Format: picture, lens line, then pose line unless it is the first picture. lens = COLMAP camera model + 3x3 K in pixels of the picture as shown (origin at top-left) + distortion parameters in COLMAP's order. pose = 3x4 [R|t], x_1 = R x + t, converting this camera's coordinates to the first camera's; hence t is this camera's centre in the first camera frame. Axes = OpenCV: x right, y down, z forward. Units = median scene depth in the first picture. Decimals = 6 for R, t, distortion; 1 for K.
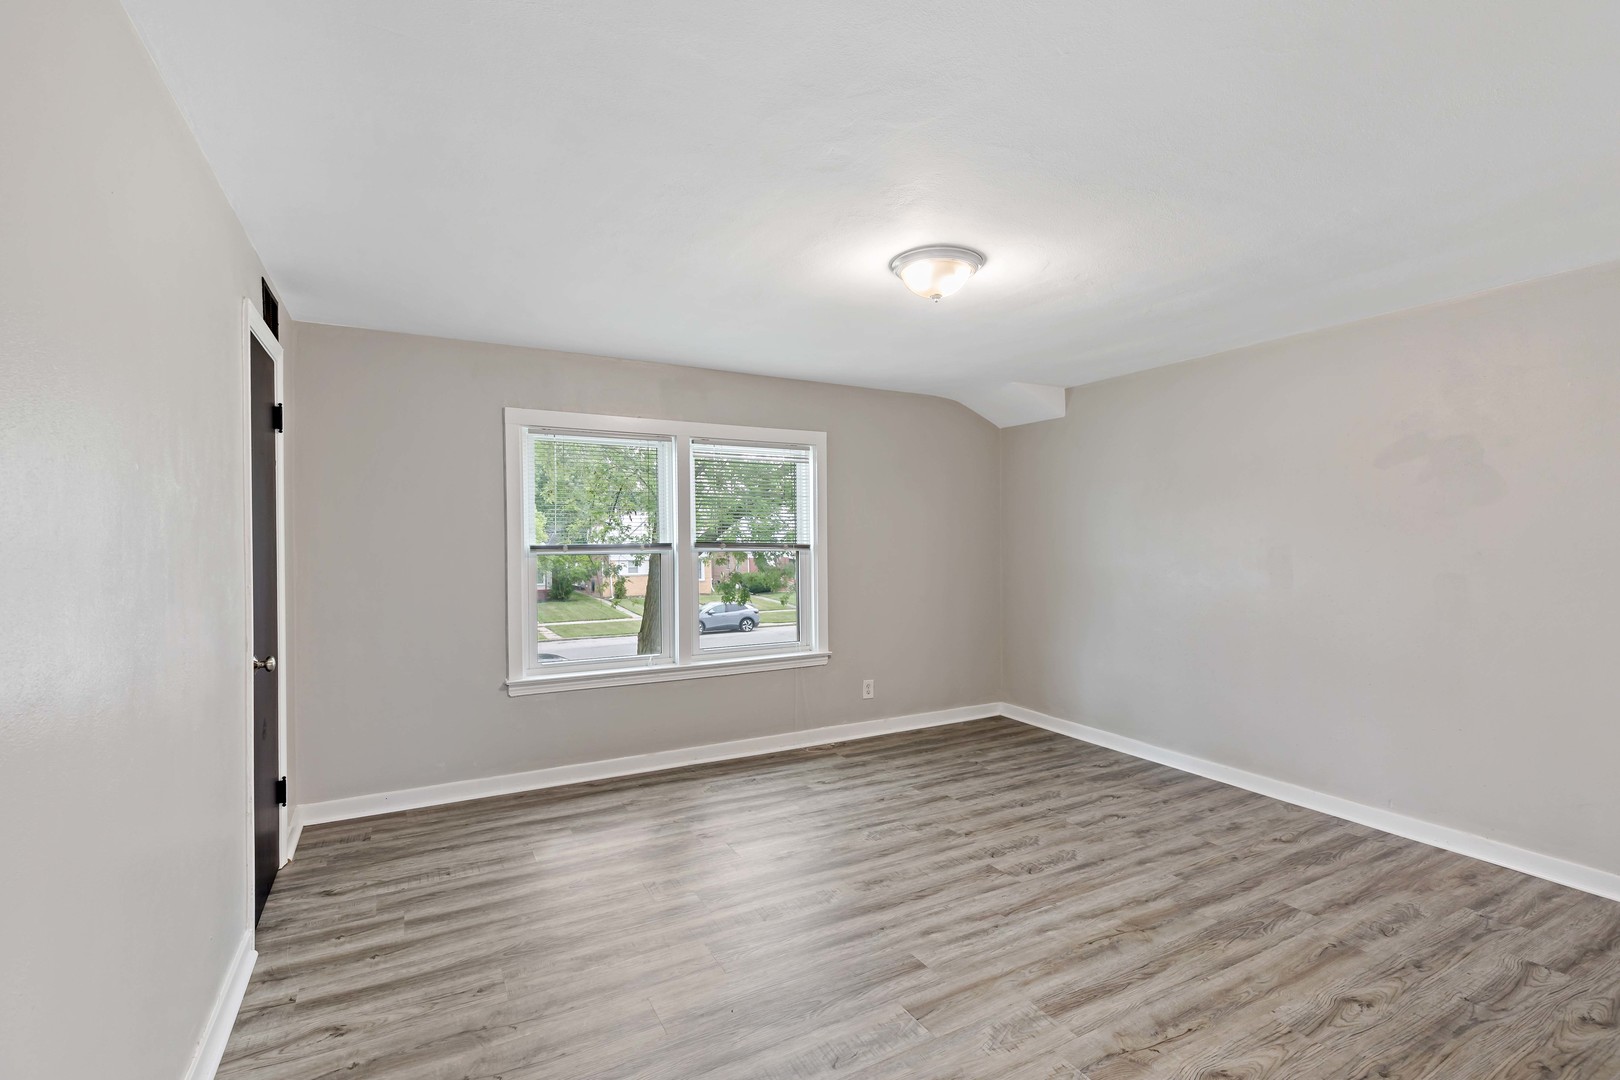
lens RADIAL K [[731.2, 0, 811.4], [0, 731.2, 532.4], [0, 0, 1]] dist [0.005232, -0.000690]
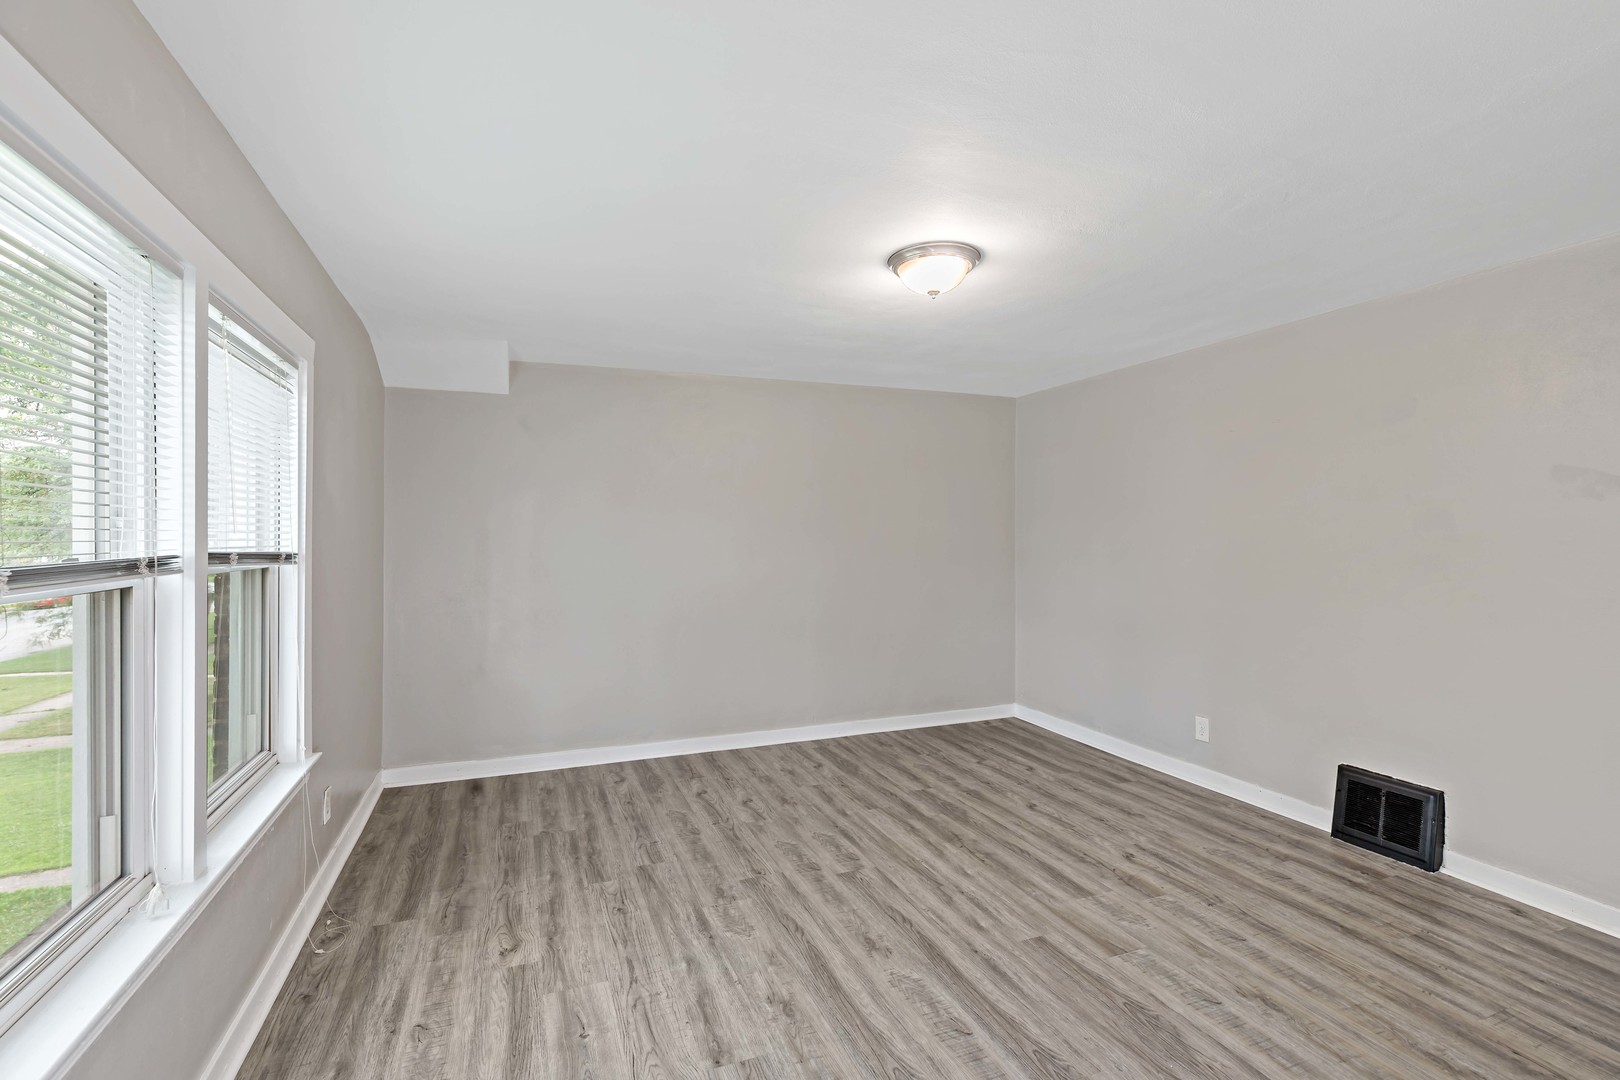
lens RADIAL K [[731.2, 0, 814.9], [0, 731.2, 538.2], [0, 0, 1]] dist [0.005232, -0.000690]
pose [[0.137631, -0.004123, 0.990475, -0.647097], [-0.001164, 0.999990, 0.004324, 0.004315], [-0.990483, -0.001748, 0.137625, 0.806995]]
